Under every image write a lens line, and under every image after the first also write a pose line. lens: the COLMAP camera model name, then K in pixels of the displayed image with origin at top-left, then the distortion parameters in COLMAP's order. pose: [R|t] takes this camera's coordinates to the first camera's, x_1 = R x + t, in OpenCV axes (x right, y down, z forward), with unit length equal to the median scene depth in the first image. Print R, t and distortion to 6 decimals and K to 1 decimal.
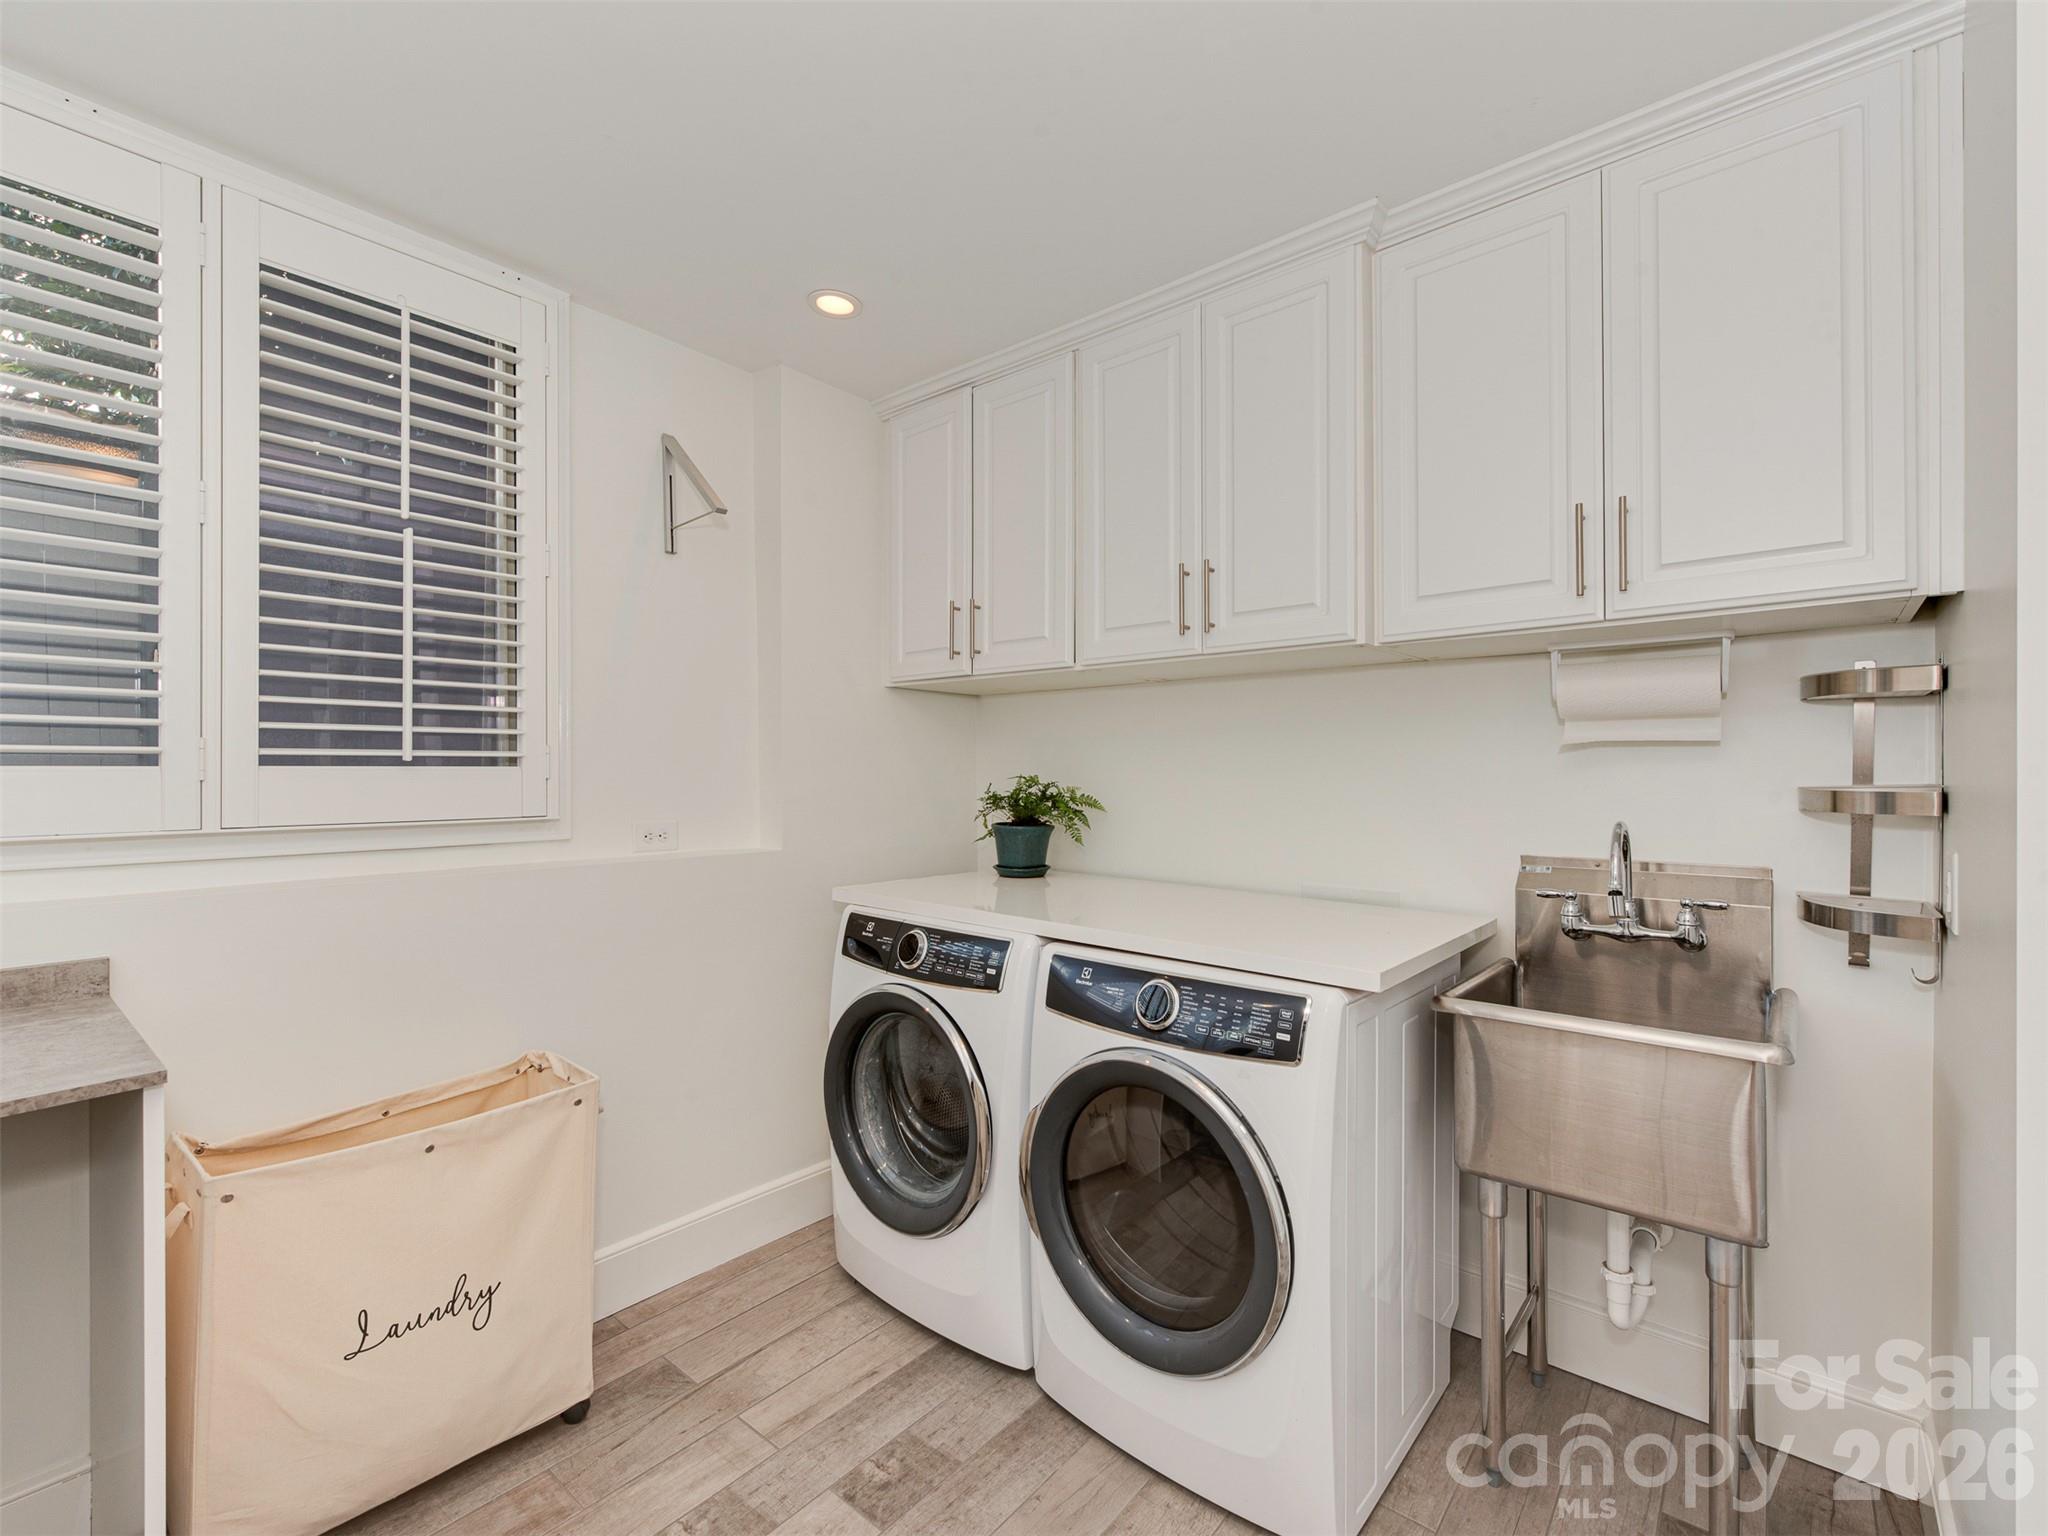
lens RADIAL K [[913.5, 0, 1024.0], [0, 913.5, 768.0], [0, 0, 1]] dist [-0.001698, -0.000498]
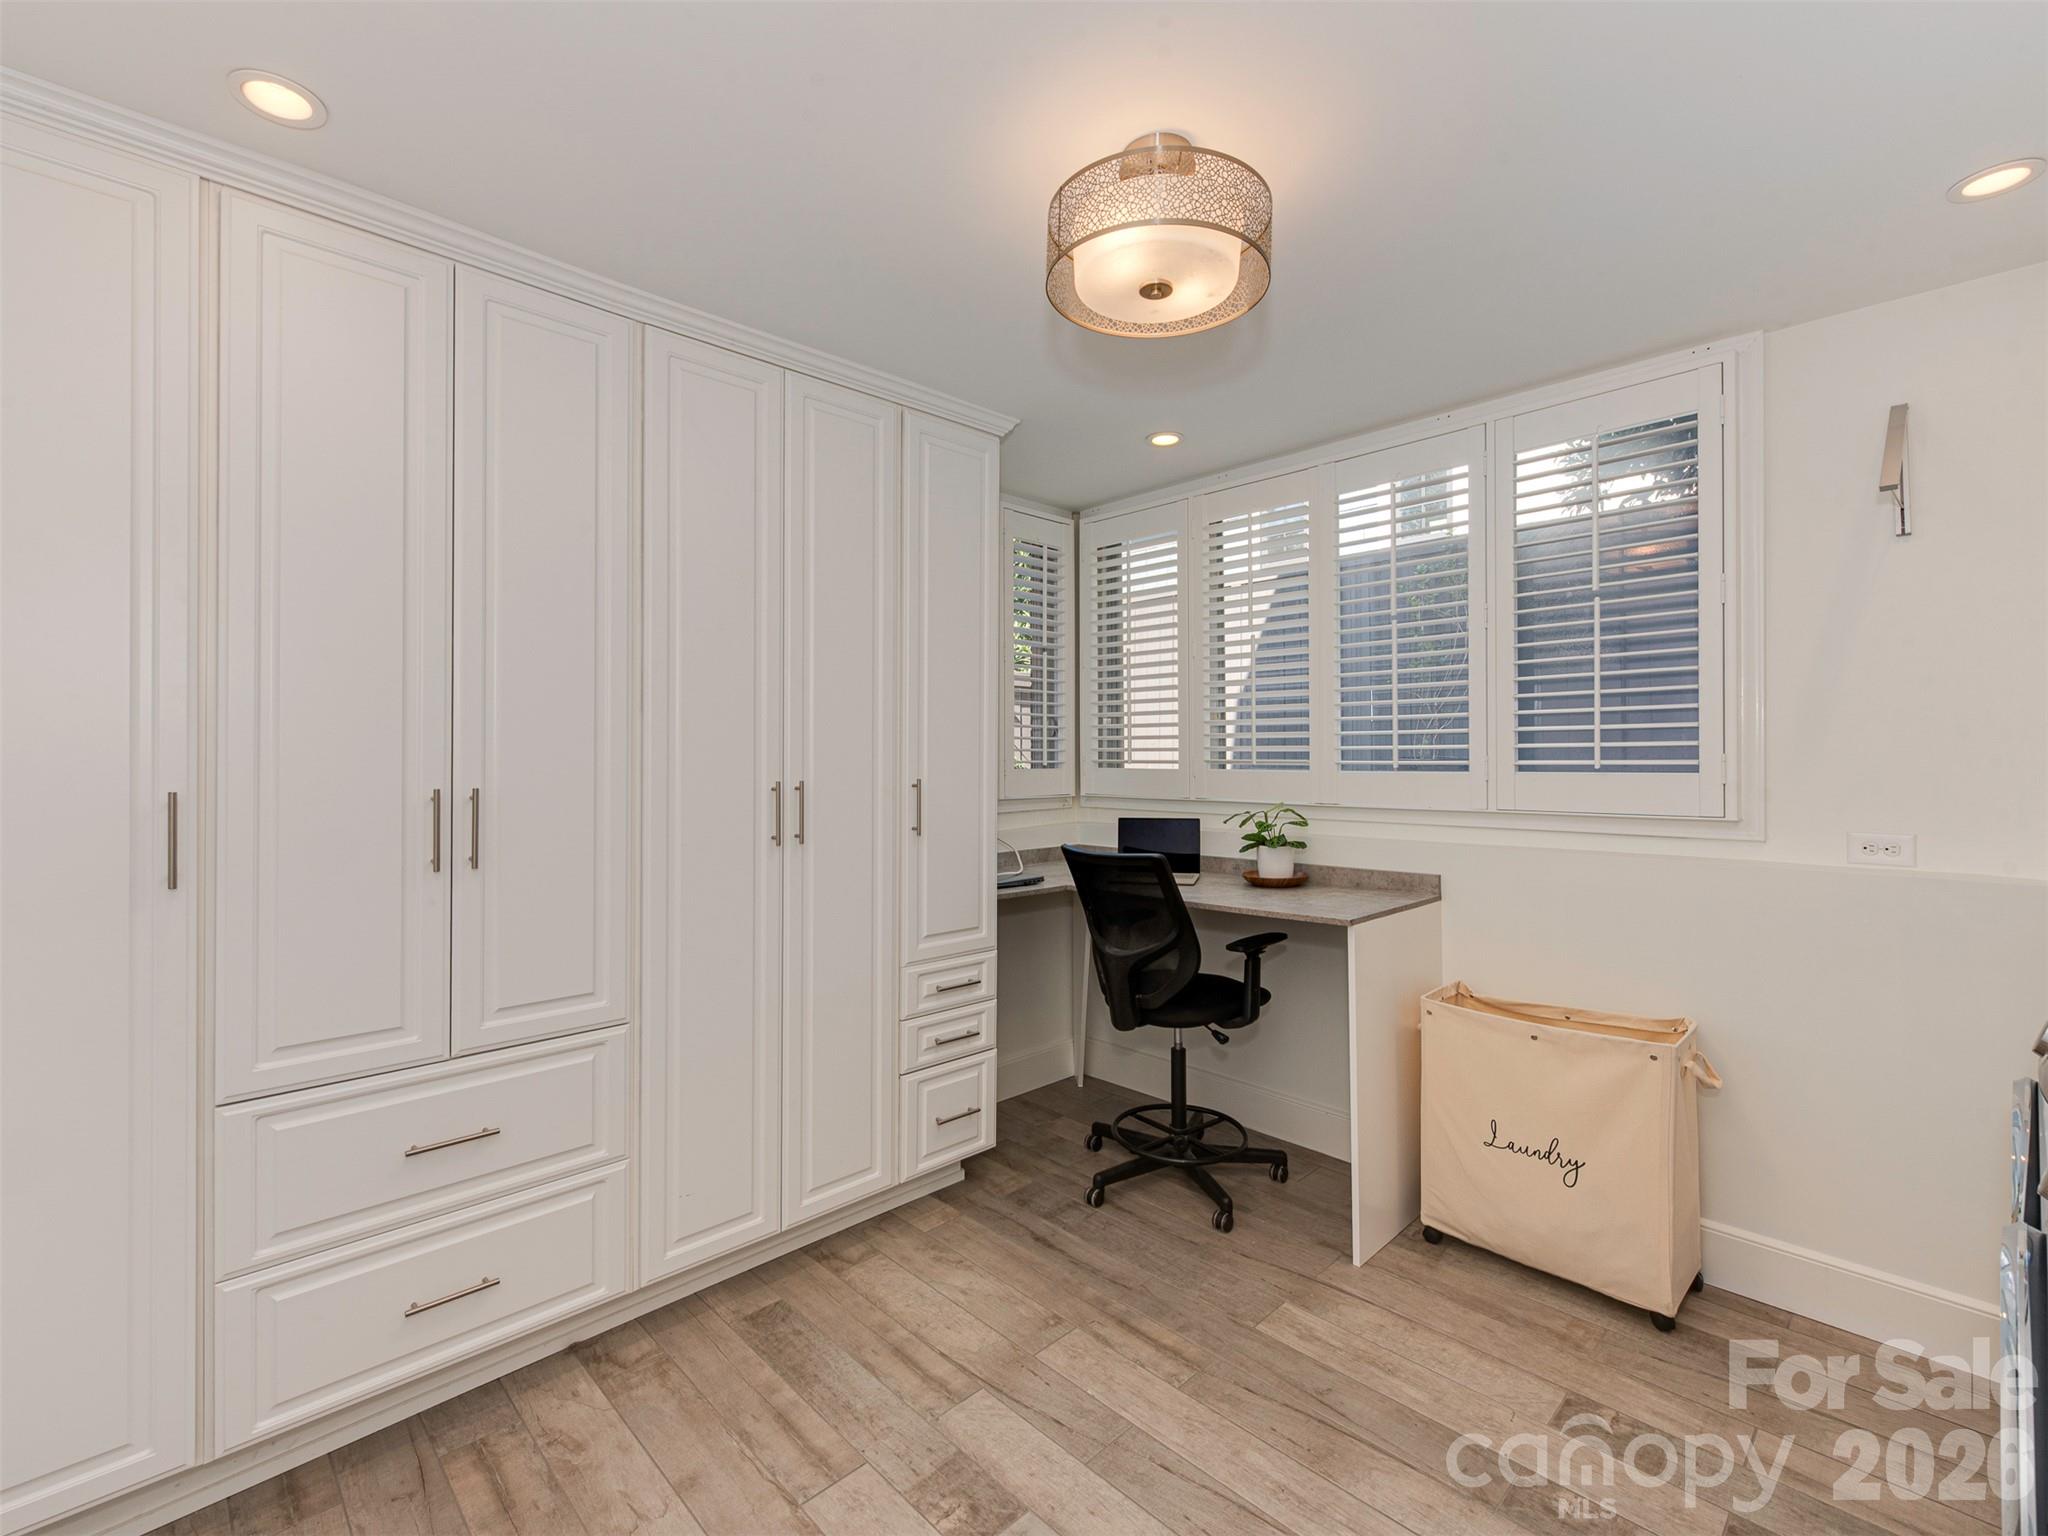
lens RADIAL K [[913.5, 0, 1024.0], [0, 913.5, 768.0], [0, 0, 1]] dist [-0.001698, -0.000498]
pose [[-0.145337, 0.005381, -0.989368, 0.840264], [0.005710, 0.999973, 0.004600, -0.020520], [0.989366, -0.004981, -0.145364, 0.383925]]
